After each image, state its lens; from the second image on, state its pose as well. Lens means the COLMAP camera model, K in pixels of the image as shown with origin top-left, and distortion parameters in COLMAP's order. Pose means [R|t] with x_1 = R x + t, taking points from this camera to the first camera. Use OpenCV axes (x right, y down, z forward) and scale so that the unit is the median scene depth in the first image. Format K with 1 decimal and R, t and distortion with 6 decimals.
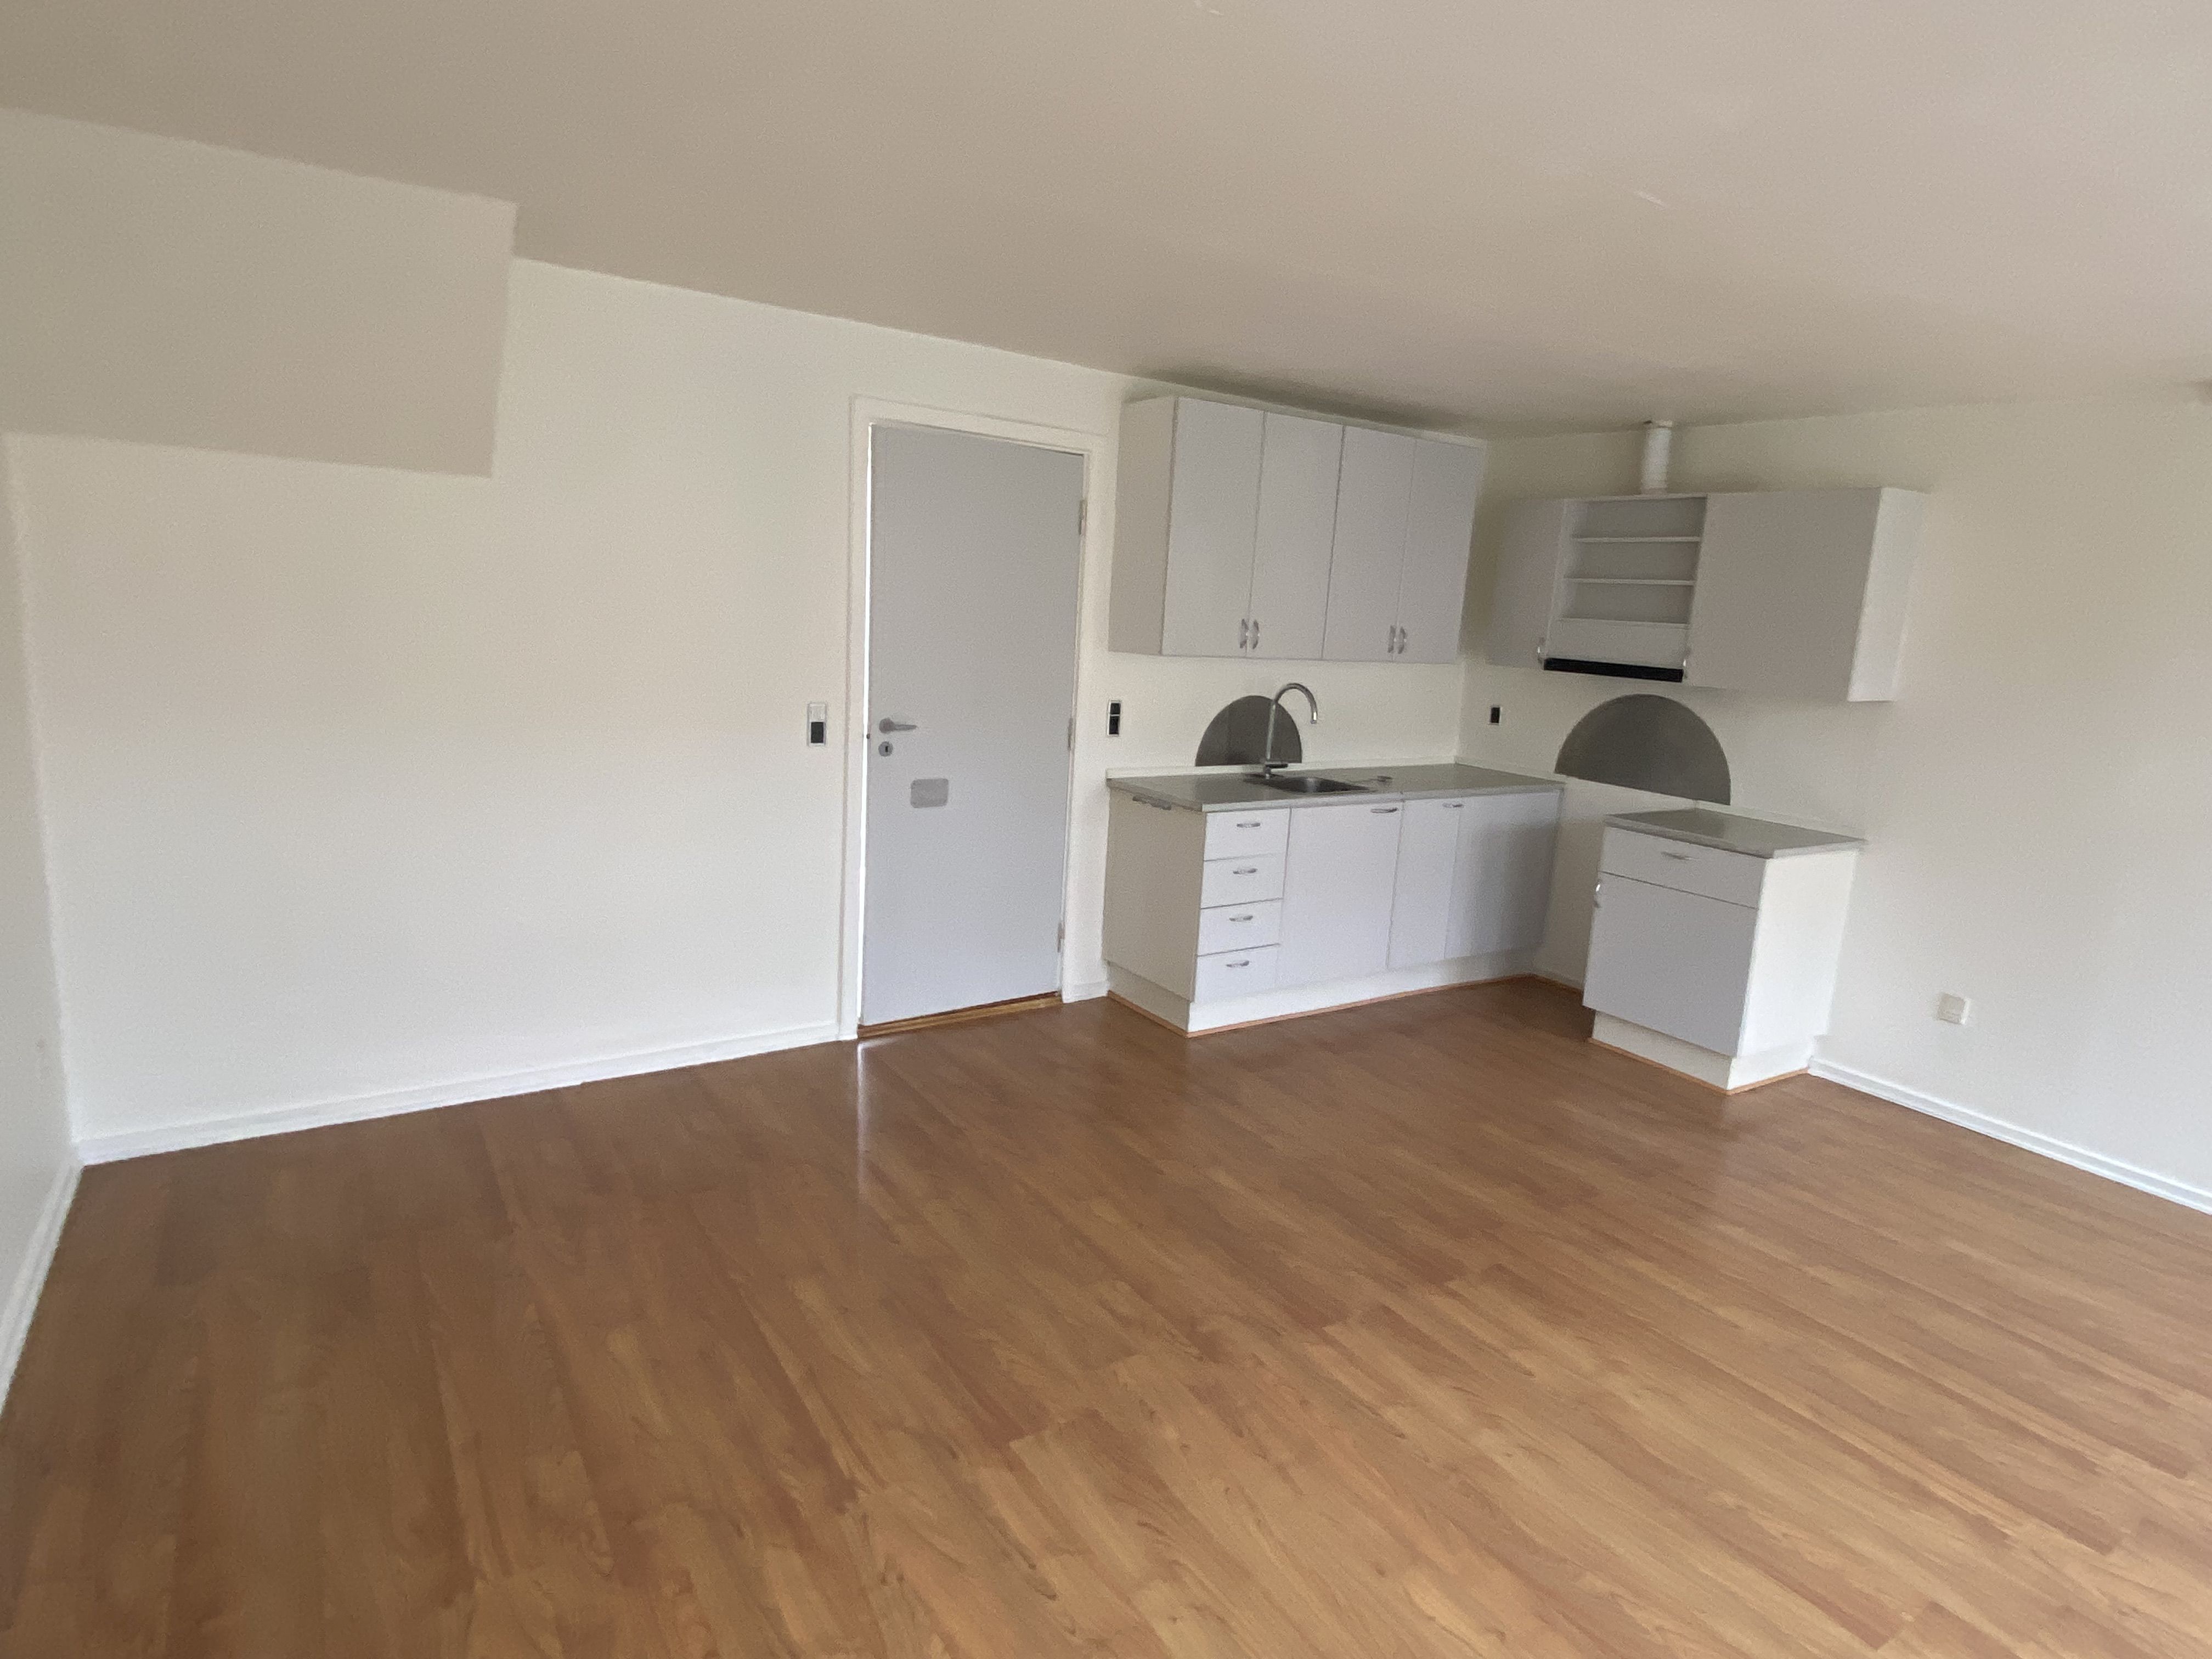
lens RADIAL K [[1172.1, 0, 1050.9], [0, 1172.1, 834.8], [0, 0, 1]] dist [0.001585, -0.035054]
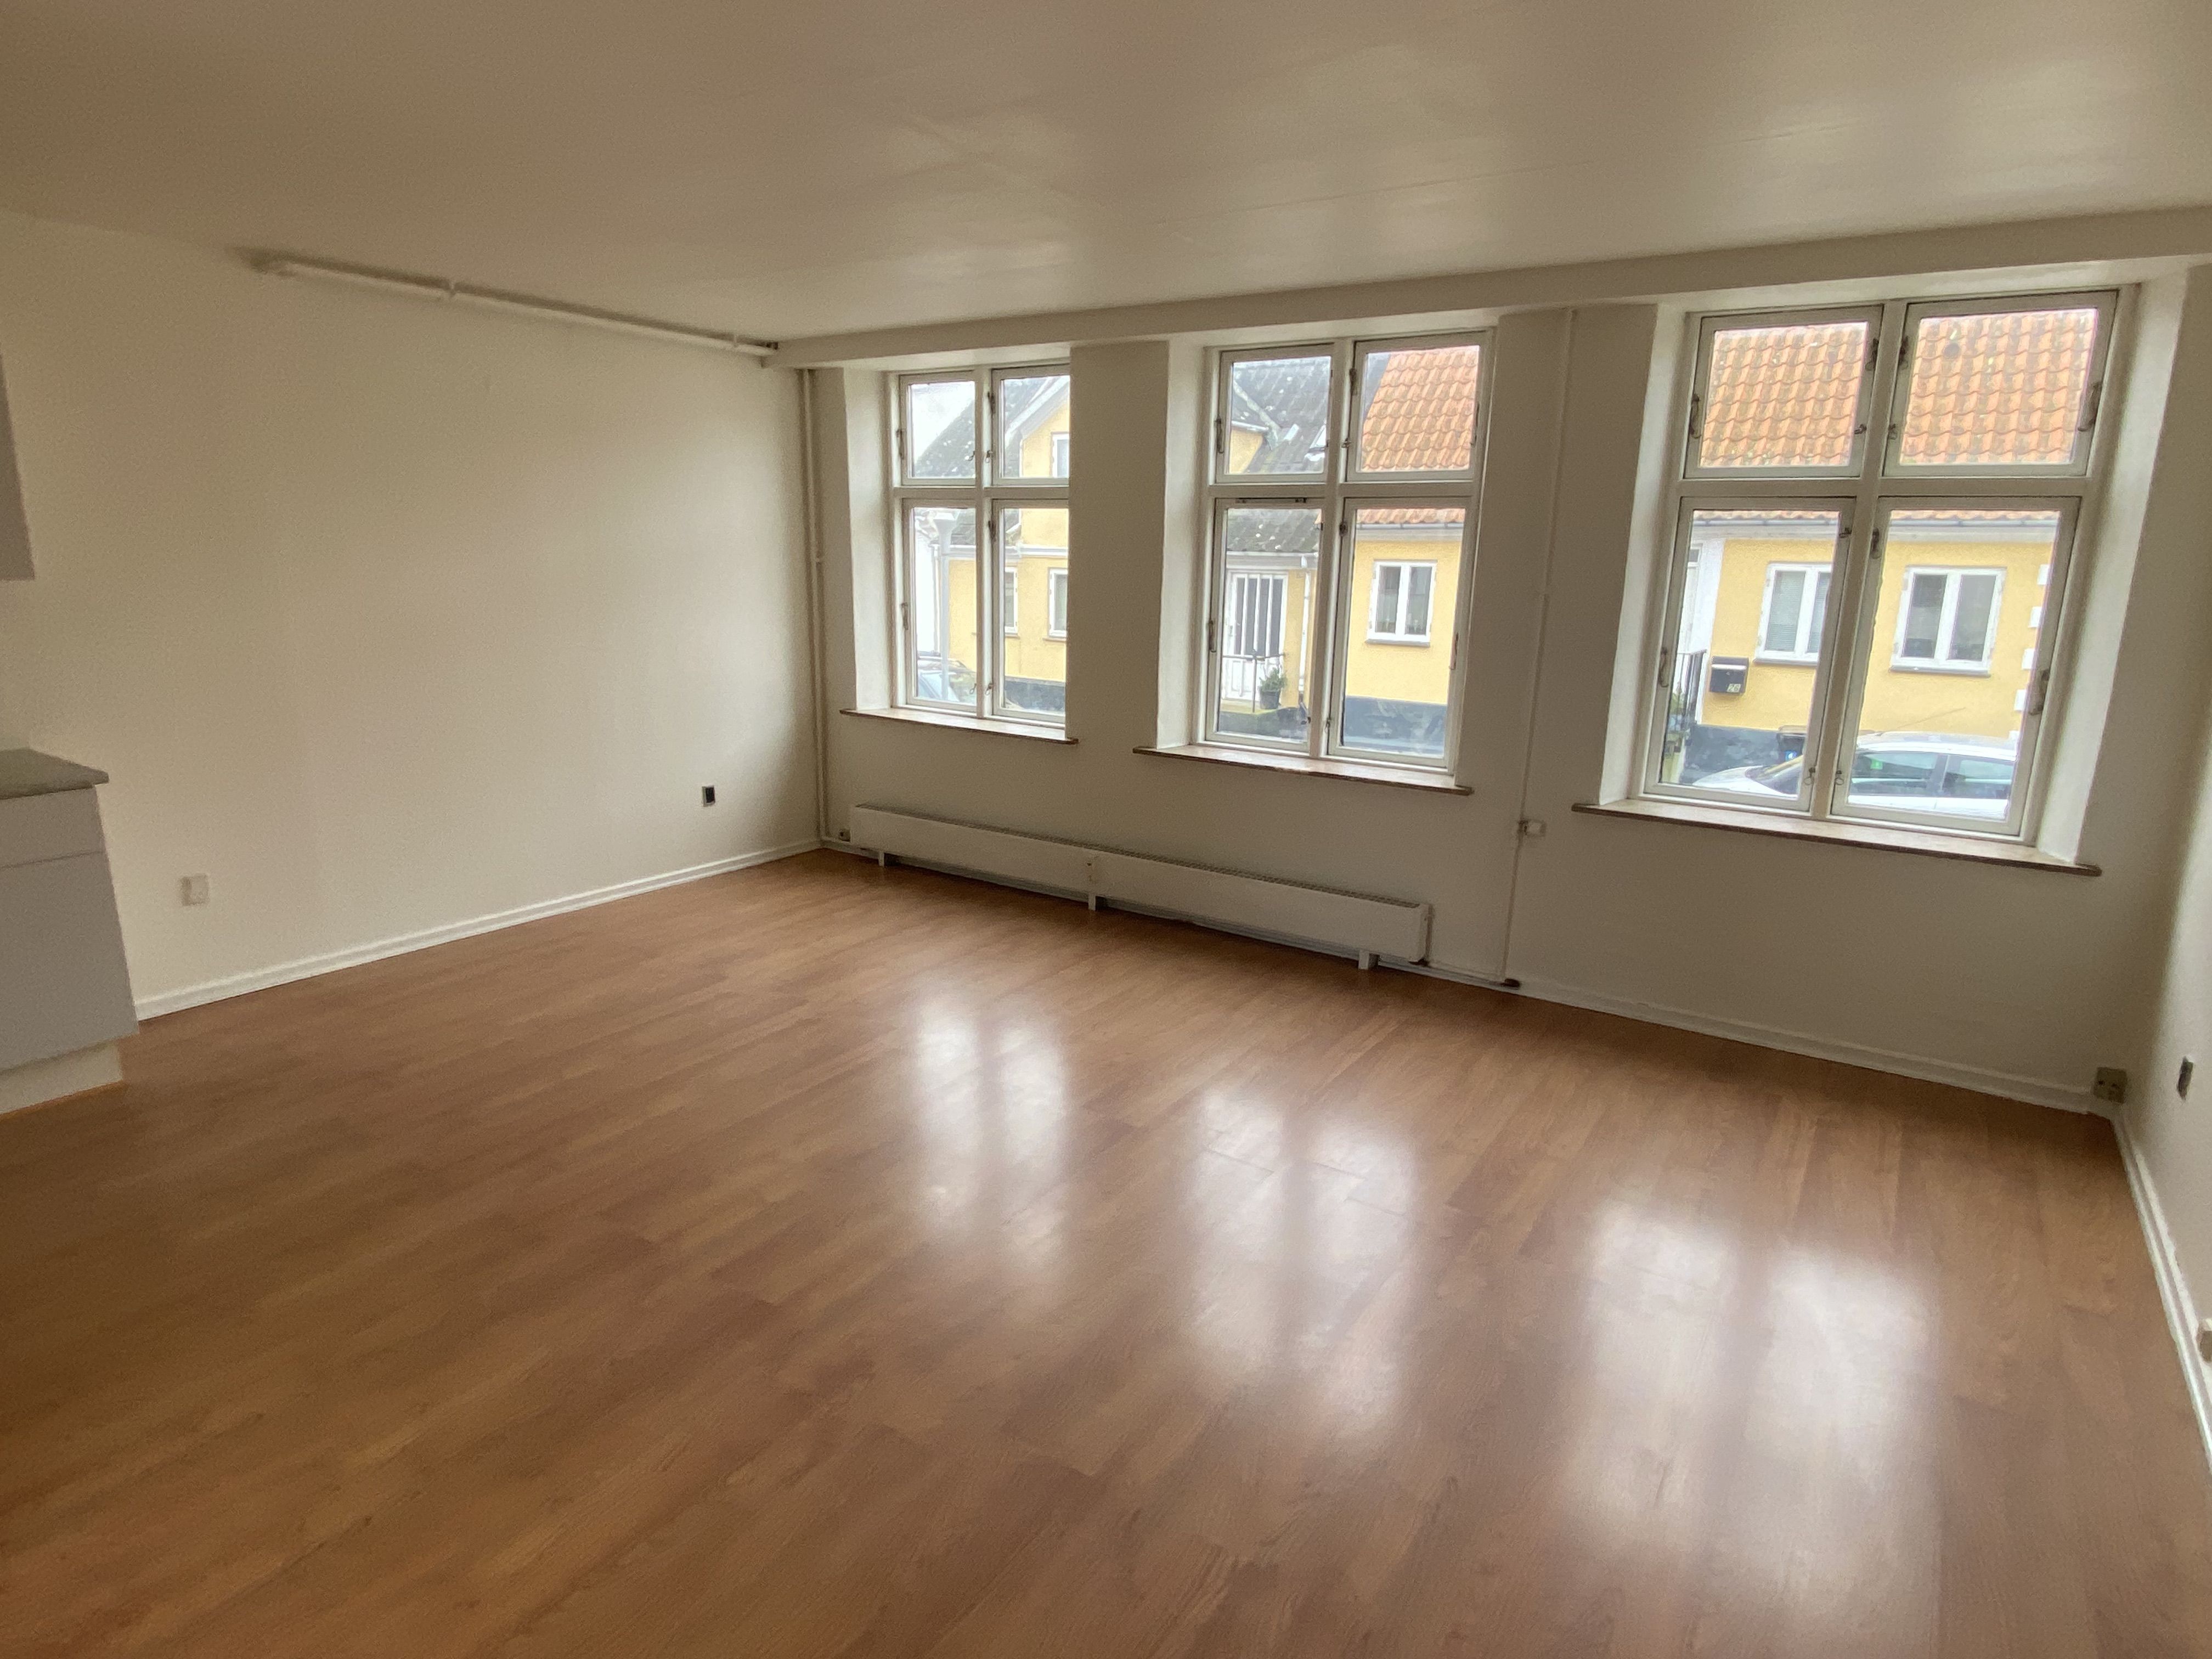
lens RADIAL K [[1205.3, 0, 1106.0], [0, 1205.3, 829.5], [0, 0, 1]] dist [0.000025, -0.000030]
pose [[-0.438031, -0.268833, 0.857822, -0.372292], [0.131566, 0.924792, 0.357003, -0.143678], [-0.889280, 0.269238, -0.369718, 0.631155]]
